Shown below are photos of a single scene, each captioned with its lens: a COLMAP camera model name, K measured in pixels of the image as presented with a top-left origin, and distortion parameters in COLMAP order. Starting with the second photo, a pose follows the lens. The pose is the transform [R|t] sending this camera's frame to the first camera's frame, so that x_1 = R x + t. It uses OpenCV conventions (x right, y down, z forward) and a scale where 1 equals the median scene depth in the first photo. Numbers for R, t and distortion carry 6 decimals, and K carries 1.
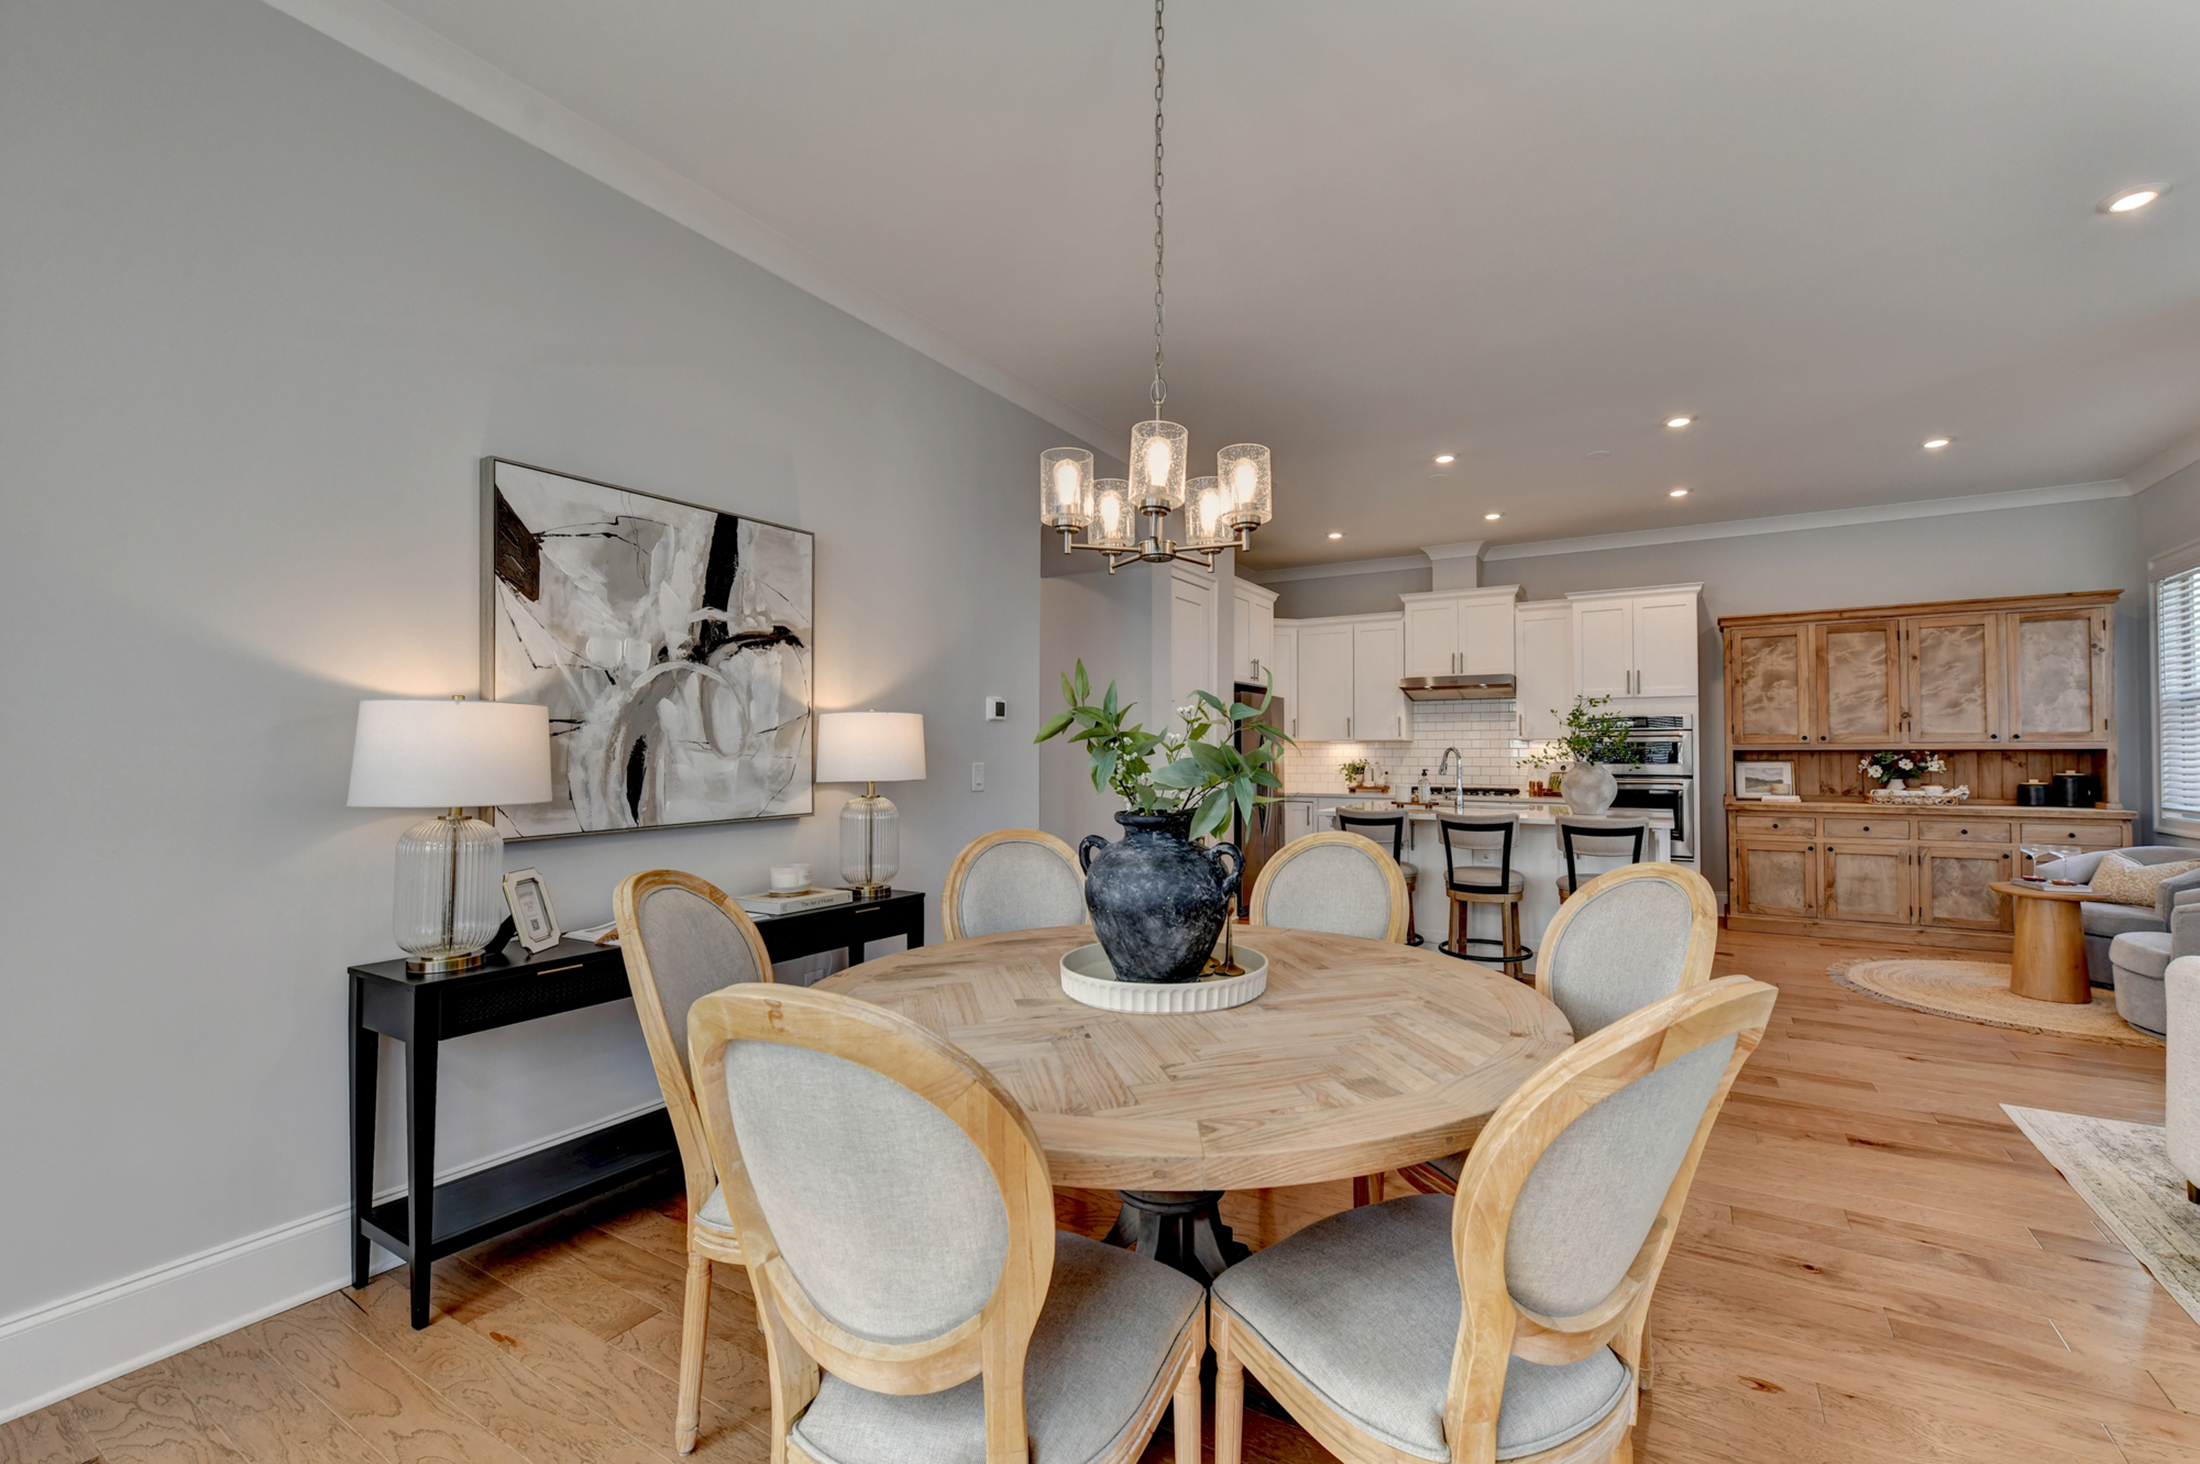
lens RADIAL K [[898.2, 0, 1167.7], [0, 898.2, 735.2], [0, 0, 1]] dist [-0.005760, -0.000759]
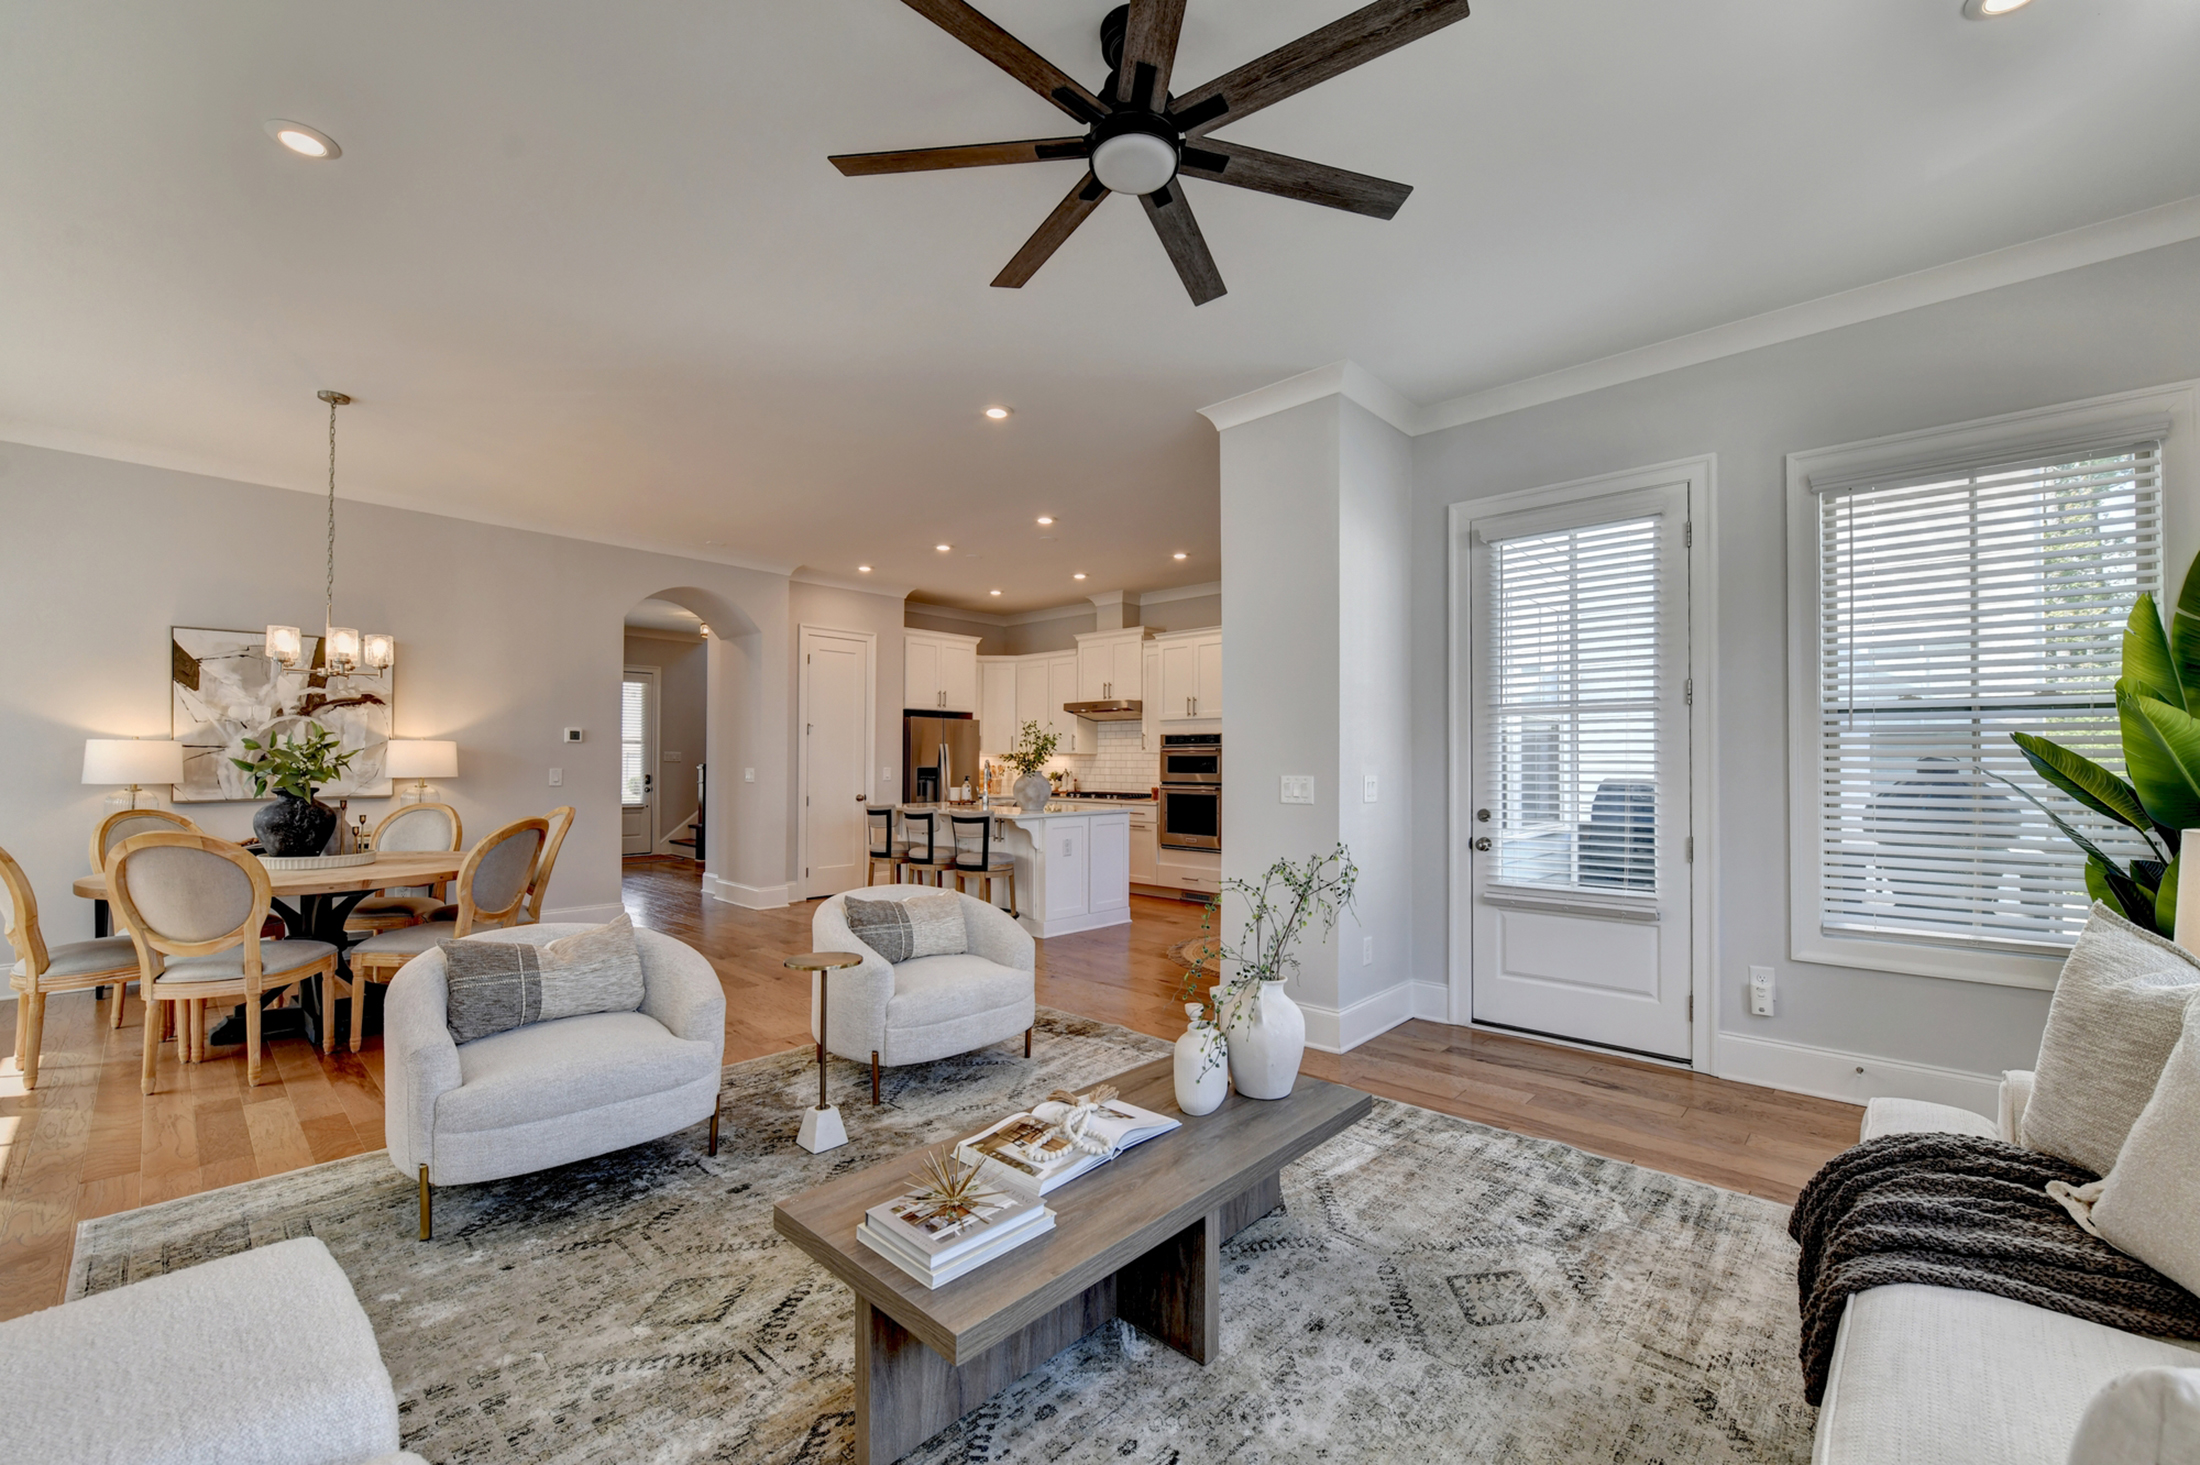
lens RADIAL K [[893.6, 0, 1115.2], [0, 893.6, 749.0], [0, 0, 1]] dist [-0.002750, -0.001146]
pose [[0.974018, -0.000076, -0.226471, 0.846559], [0.000982, 0.999992, 0.003885, -0.007515], [0.226469, -0.004006, 0.974010, -0.252509]]
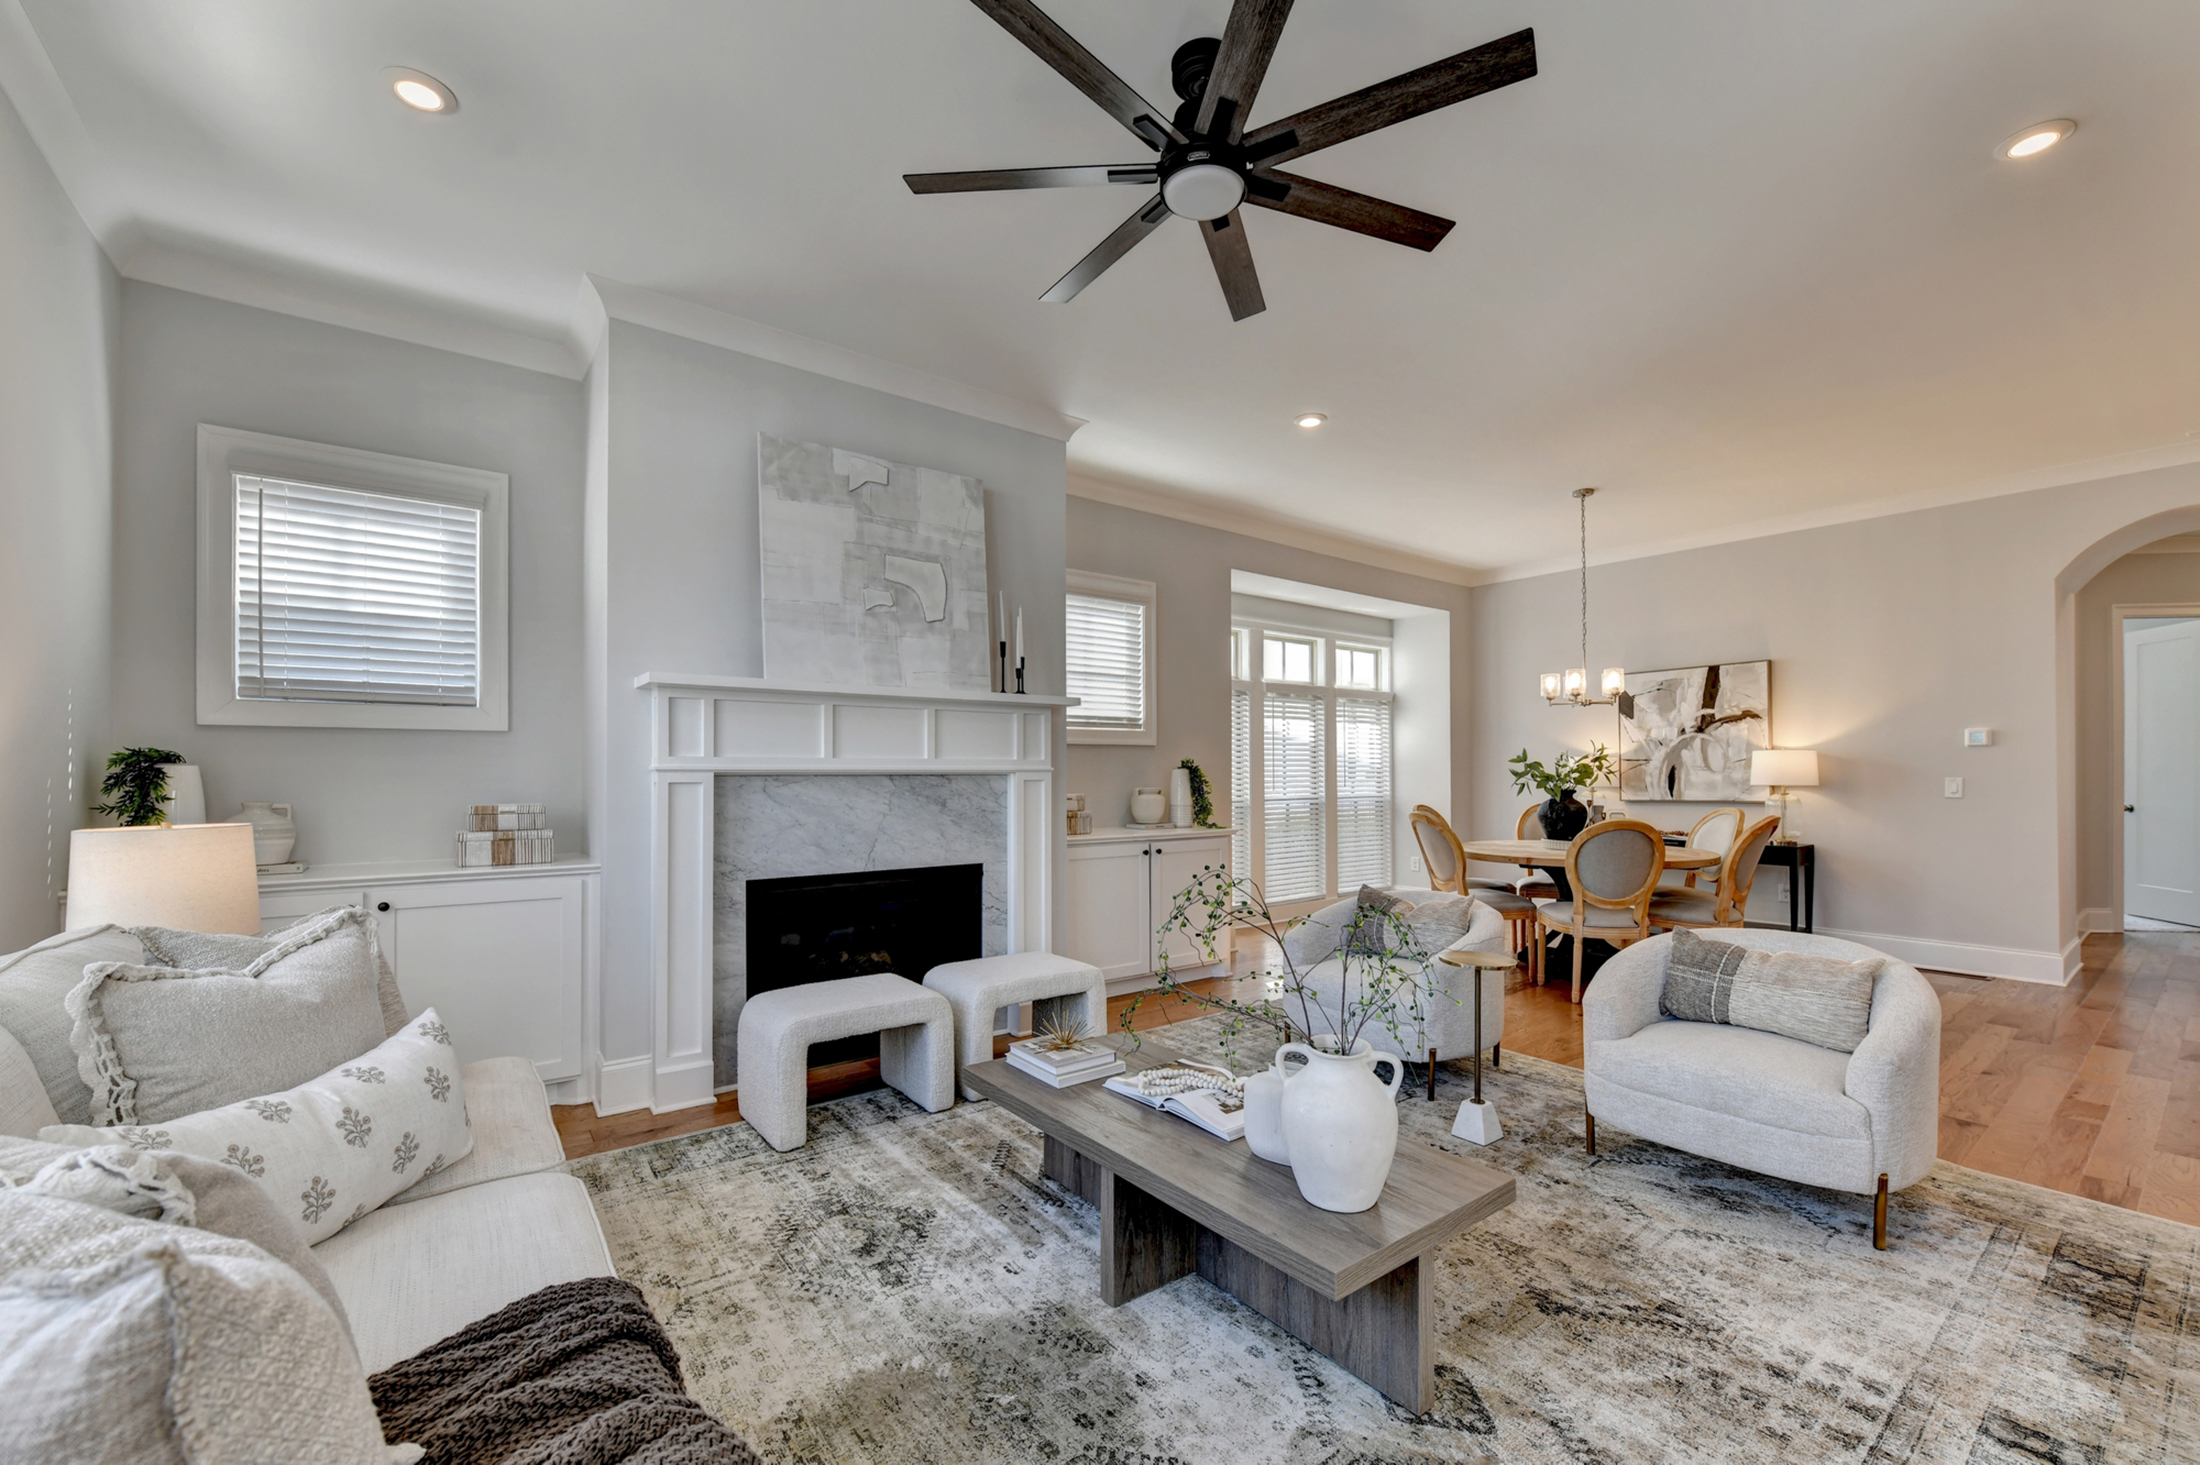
lens RADIAL K [[893.6, 0, 1111.8], [0, 893.6, 762.6], [0, 0, 1]] dist [-0.002750, -0.001146]
pose [[-0.383517, -0.009477, -0.923485, 1.160119], [0.021438, 0.999587, -0.019161, 0.004355], [0.923285, -0.027146, -0.383155, 0.243724]]
